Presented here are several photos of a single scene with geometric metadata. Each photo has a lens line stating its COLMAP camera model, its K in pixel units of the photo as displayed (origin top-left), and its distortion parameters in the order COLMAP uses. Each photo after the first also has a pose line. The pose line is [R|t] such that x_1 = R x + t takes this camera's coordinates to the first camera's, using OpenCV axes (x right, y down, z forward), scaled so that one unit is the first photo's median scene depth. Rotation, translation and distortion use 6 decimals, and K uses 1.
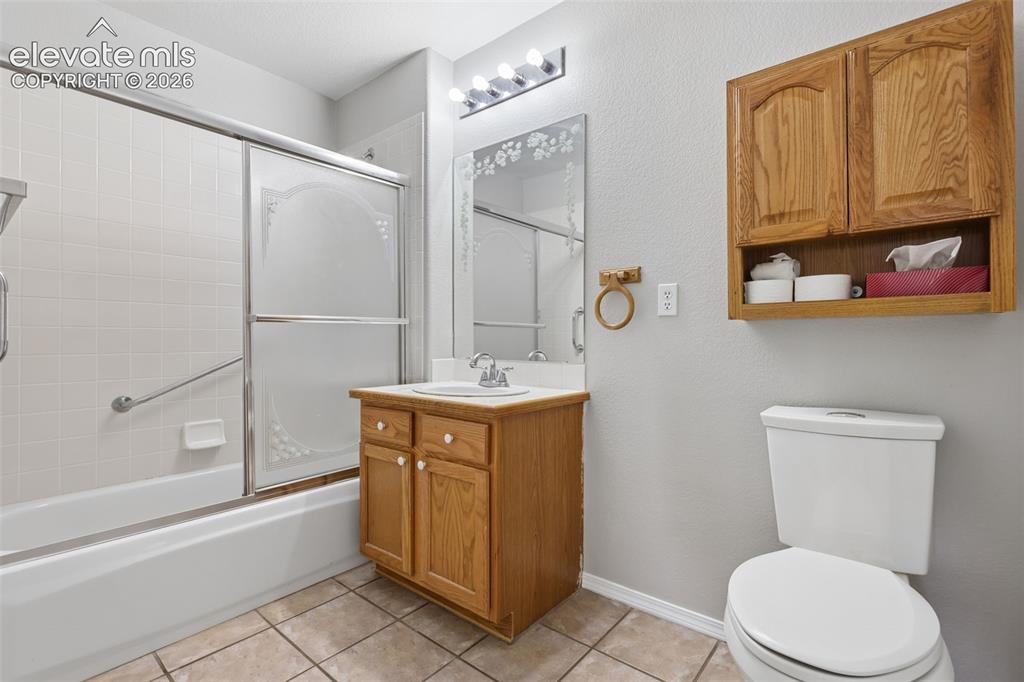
lens RADIAL K [[484.1, 0, 511.9], [0, 484.1, 338.6], [0, 0, 1]] dist [0.000131, 0.000510]
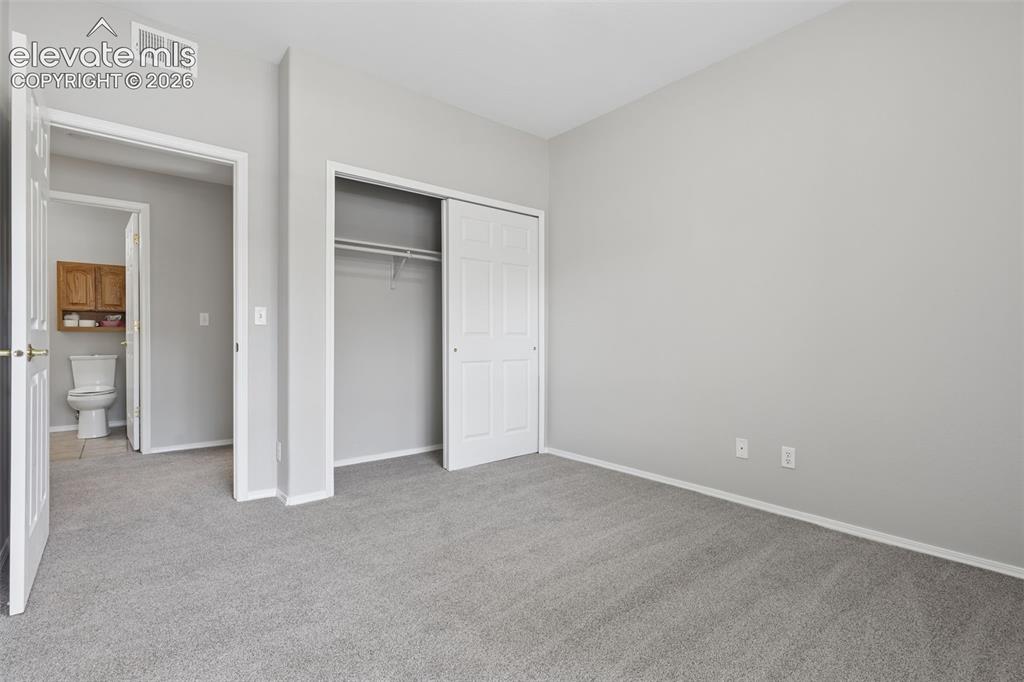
lens RADIAL K [[484.1, 0, 506.9], [0, 484.1, 342.0], [0, 0, 1]] dist [0.000131, 0.000510]
pose [[0.200841, -0.004182, 0.979615, -2.408325], [-0.005970, 0.999967, 0.005493, 0.001101], [-0.979606, -0.006952, 0.200810, -2.973209]]
